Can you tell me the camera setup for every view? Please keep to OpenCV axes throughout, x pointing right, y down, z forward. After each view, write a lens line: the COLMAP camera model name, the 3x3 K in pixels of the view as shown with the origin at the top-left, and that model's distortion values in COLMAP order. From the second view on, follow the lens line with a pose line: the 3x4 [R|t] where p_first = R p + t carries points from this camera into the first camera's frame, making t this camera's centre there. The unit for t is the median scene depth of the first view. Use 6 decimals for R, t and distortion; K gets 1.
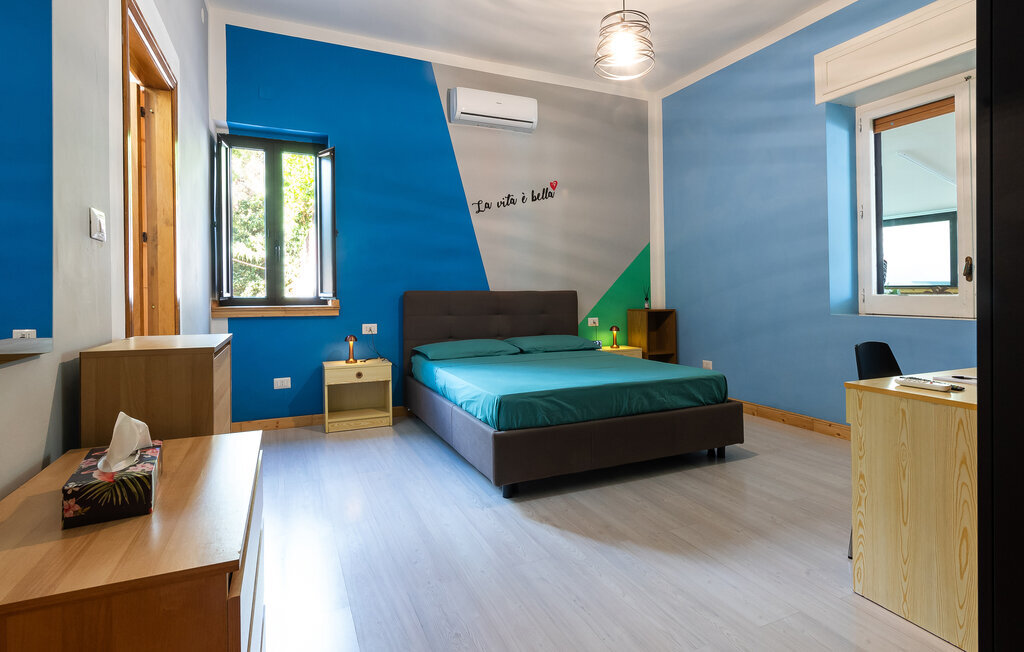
lens RADIAL K [[515.5, 0, 518.6], [0, 515.5, 284.9], [0, 0, 1]] dist [0.001273, 0.000343]
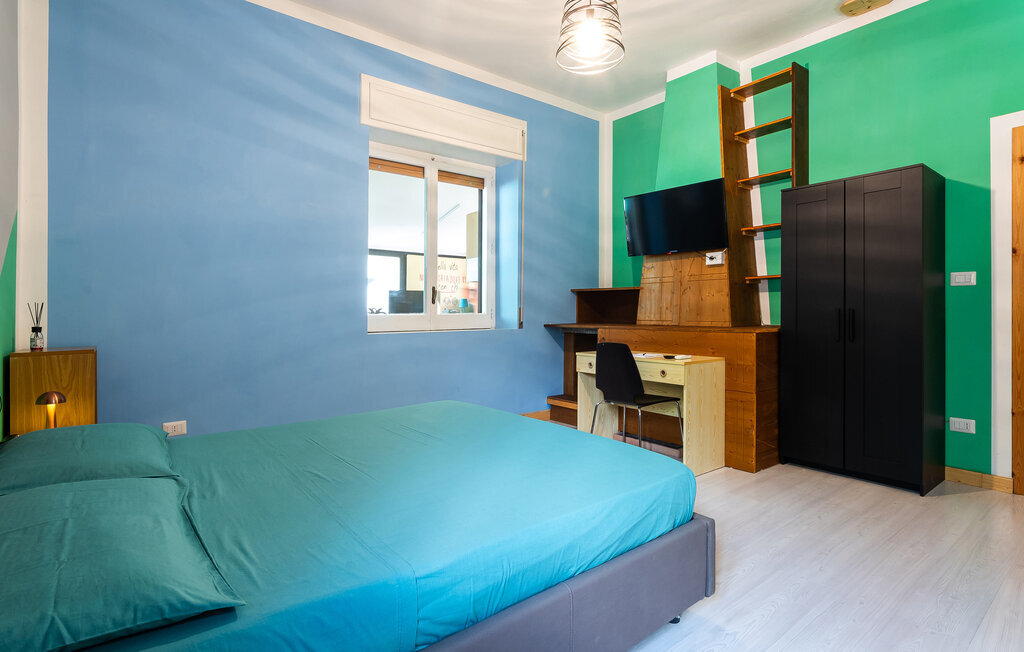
lens RADIAL K [[498.6, 0, 518.8], [0, 498.6, 305.8], [0, 0, 1]] dist [-0.001077, 0.000590]
pose [[-0.235787, 0.018238, 0.971634, -0.350424], [-0.004343, 0.999794, -0.019820, 0.014593], [-0.971795, -0.008893, -0.235660, 0.784601]]
